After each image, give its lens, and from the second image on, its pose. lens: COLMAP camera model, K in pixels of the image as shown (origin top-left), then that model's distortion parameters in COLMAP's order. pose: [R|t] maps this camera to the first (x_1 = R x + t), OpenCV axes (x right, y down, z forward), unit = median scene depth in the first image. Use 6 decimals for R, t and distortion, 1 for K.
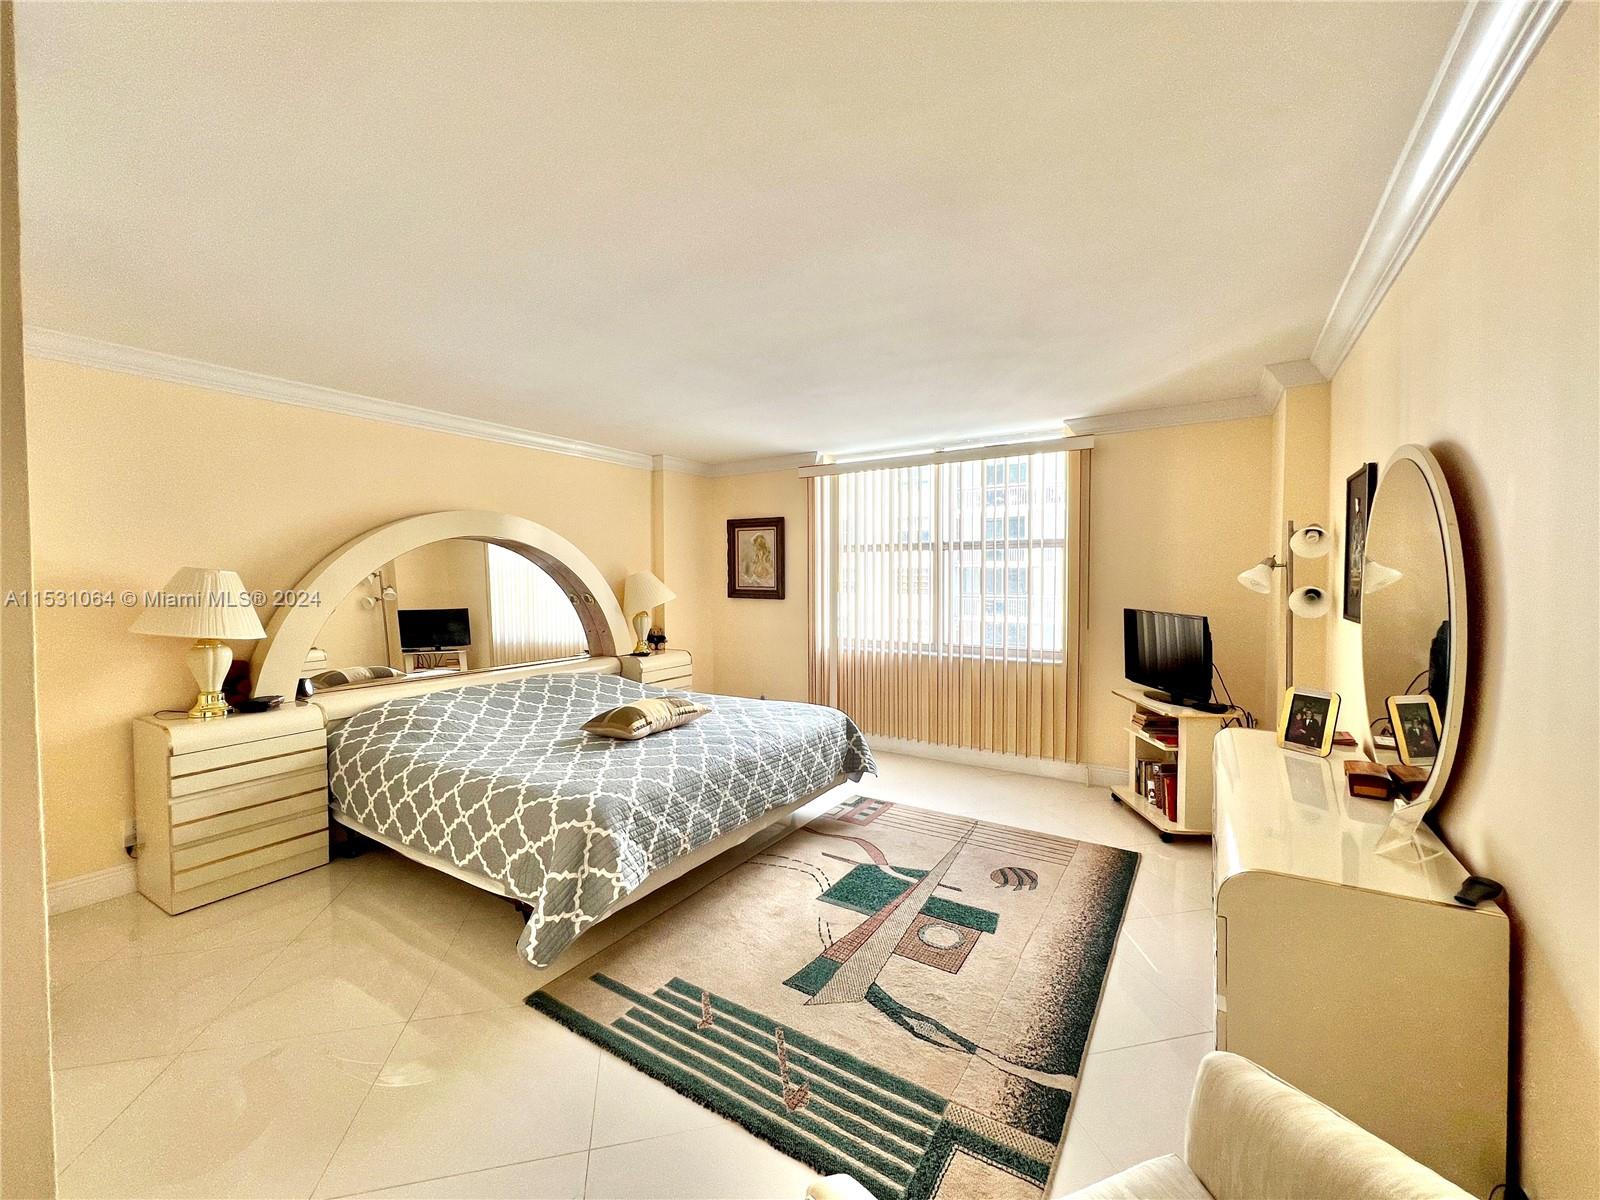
lens RADIAL K [[640.2, 0, 798.7], [0, 640.2, 597.3], [0, 0, 1]] dist [-0.000690, -0.000282]
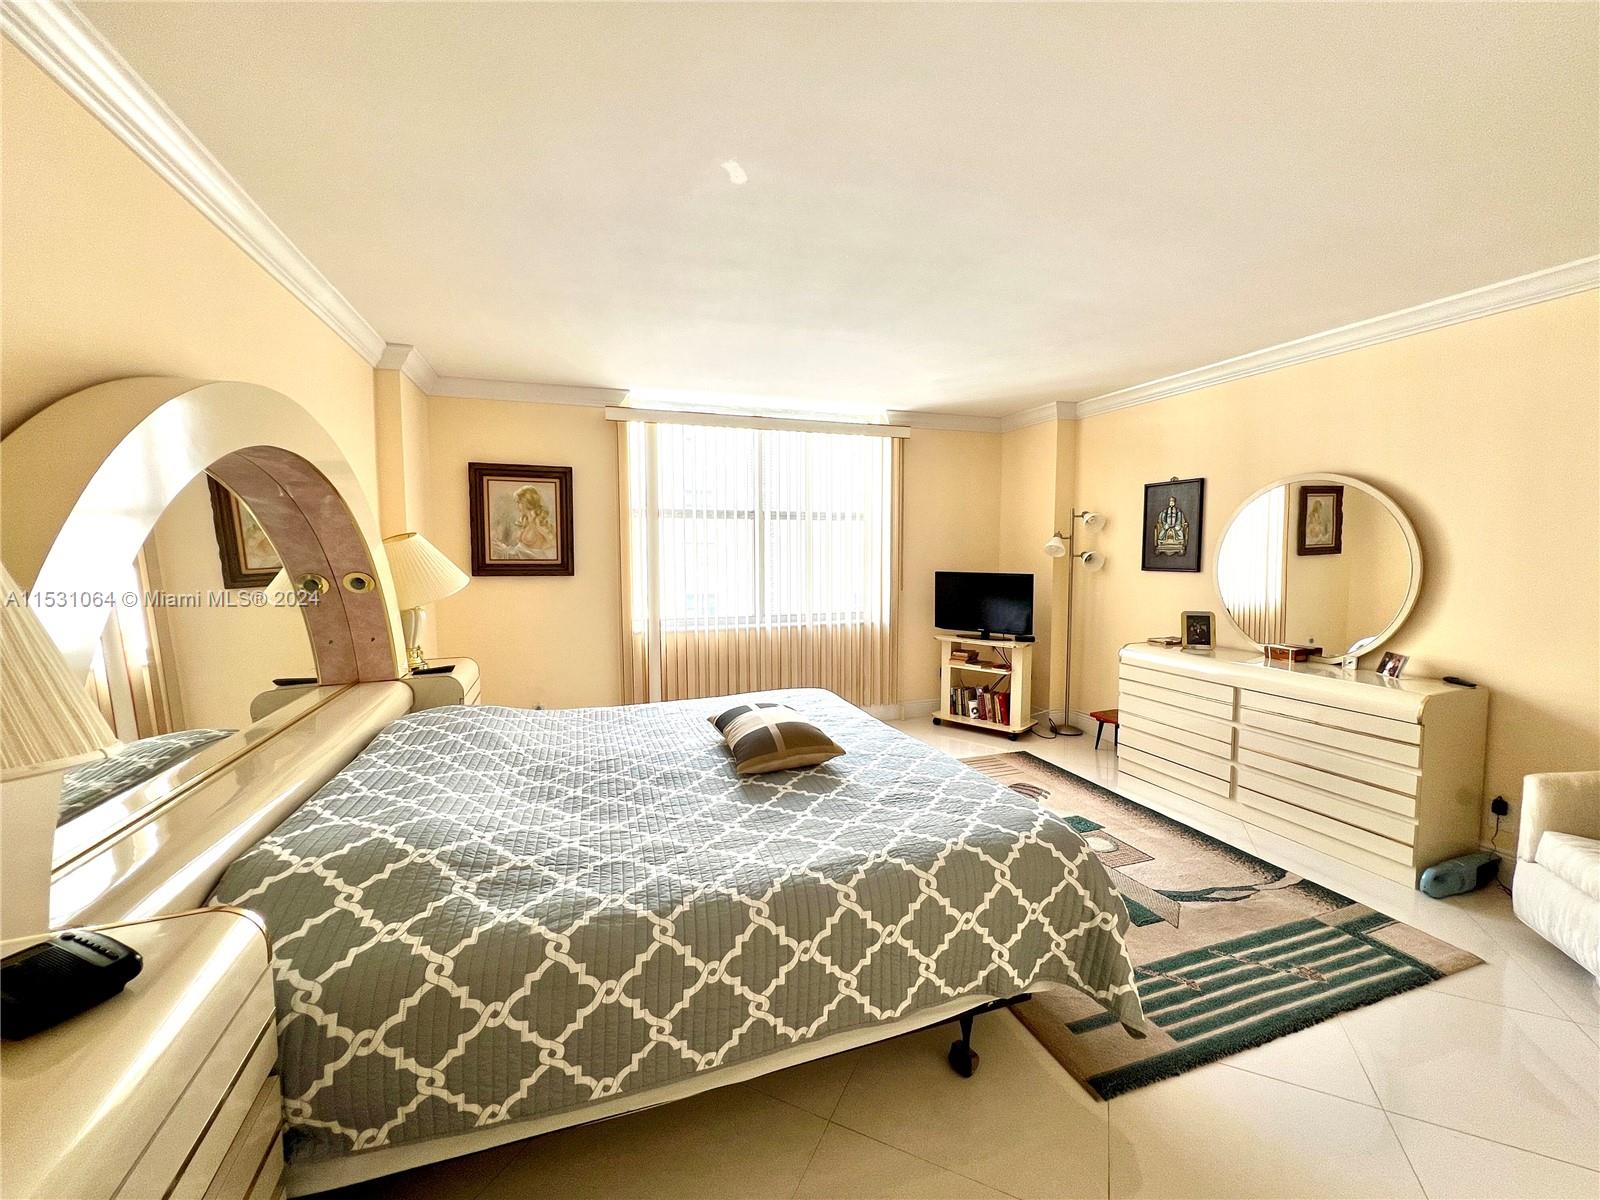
lens RADIAL K [[638.7, 0, 793.4], [0, 638.7, 595.3], [0, 0, 1]] dist [-0.003853, -0.000018]
pose [[0.623601, -0.054497, 0.779841, -0.674984], [0.026503, 0.998467, 0.048583, -0.004470], [-0.781293, -0.009629, 0.624090, 0.458883]]
